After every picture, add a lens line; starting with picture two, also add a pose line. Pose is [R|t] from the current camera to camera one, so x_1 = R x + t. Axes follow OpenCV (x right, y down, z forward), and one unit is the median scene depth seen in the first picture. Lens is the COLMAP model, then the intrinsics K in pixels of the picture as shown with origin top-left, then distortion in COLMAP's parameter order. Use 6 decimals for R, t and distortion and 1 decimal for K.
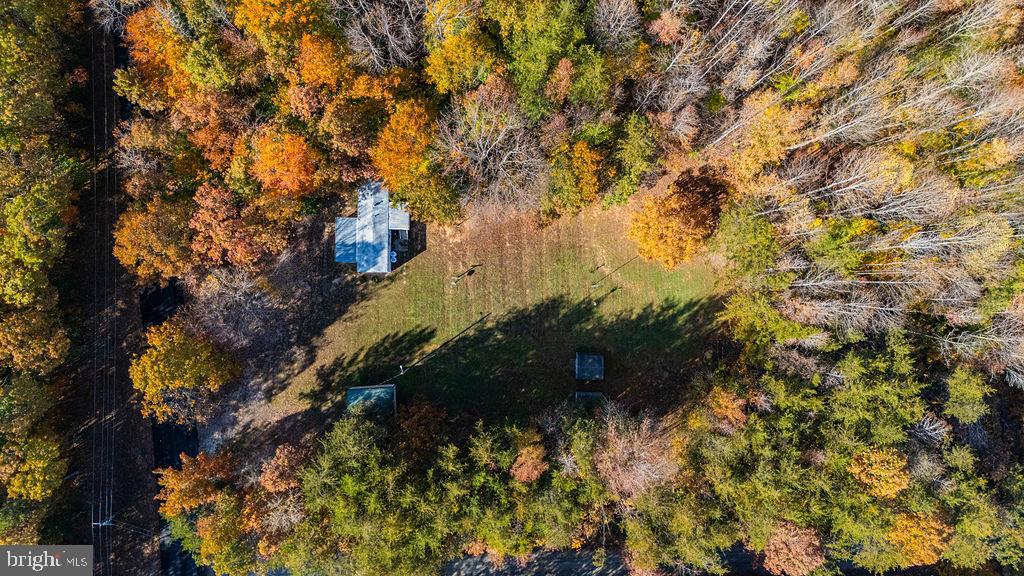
lens RADIAL K [[747.7, 0, 510.2], [0, 747.7, 285.8], [0, 0, 1]] dist [0.056079, -0.048663]
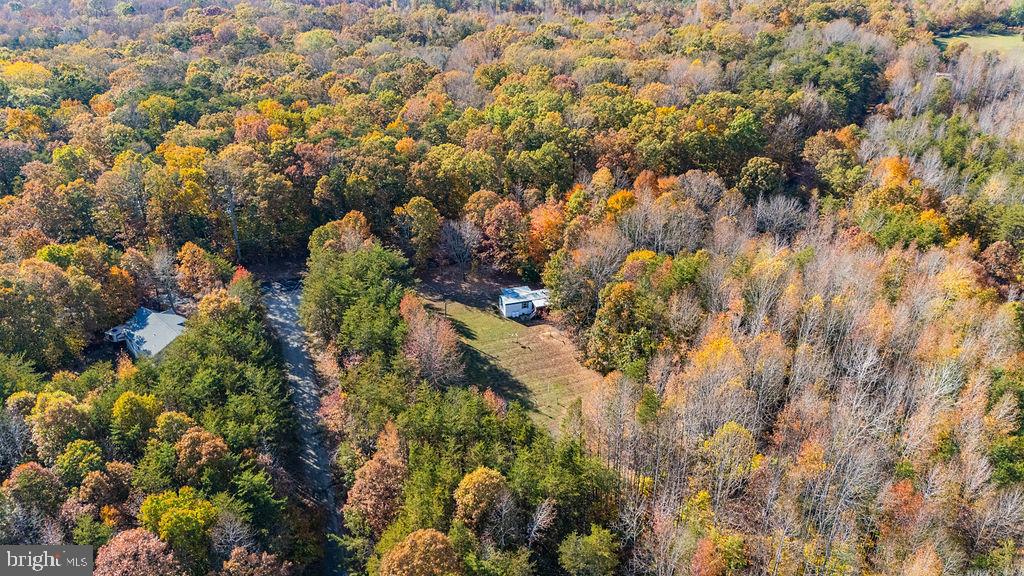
lens RADIAL K [[747.7, 0, 513.6], [0, 747.7, 287.4], [0, 0, 1]] dist [0.056079, -0.048663]
pose [[0.333093, 0.434271, -0.836933, 1.067755], [-0.942891, 0.155743, -0.294450, 0.395527], [0.002475, 0.887216, 0.461347, 0.260145]]
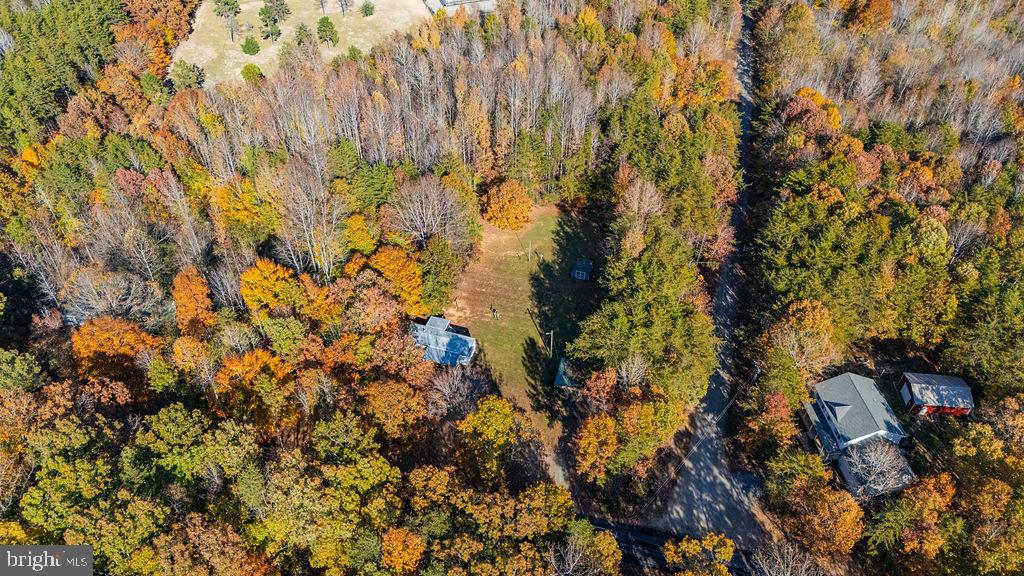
lens RADIAL K [[747.7, 0, 516.1], [0, 747.7, 296.7], [0, 0, 1]] dist [0.056079, -0.048663]
pose [[0.292603, -0.673641, 0.678669, -0.950667], [0.955666, 0.230477, -0.183259, 0.263327], [-0.032967, 0.702202, 0.711214, 0.017635]]
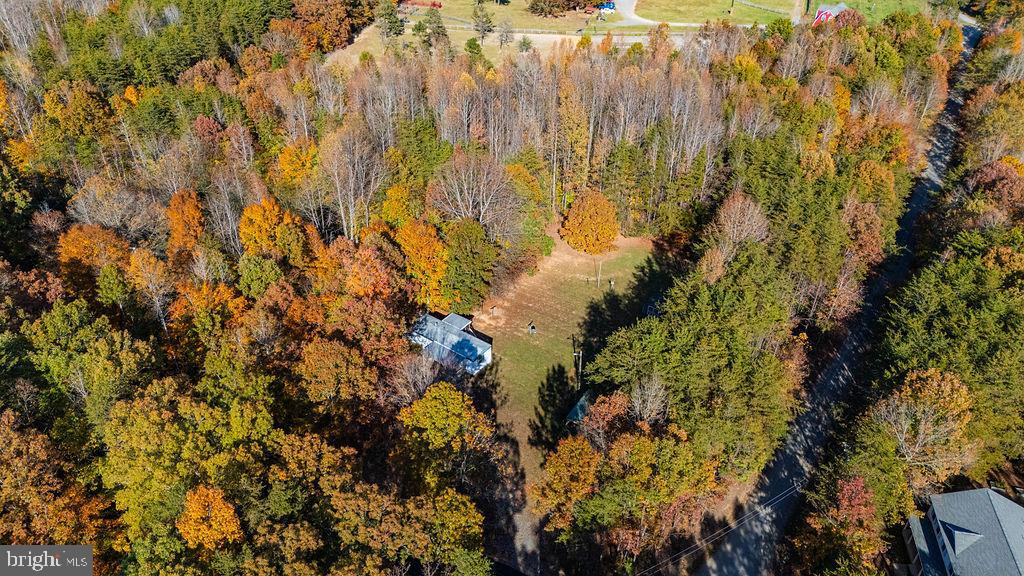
lens RADIAL K [[747.7, 0, 514.4], [0, 747.7, 304.3], [0, 0, 1]] dist [0.056079, -0.048663]
pose [[0.574071, -0.484149, 0.660335, -0.790814], [0.818156, 0.371294, -0.439047, 0.438181], [-0.032614, 0.792301, 0.609259, 0.298585]]
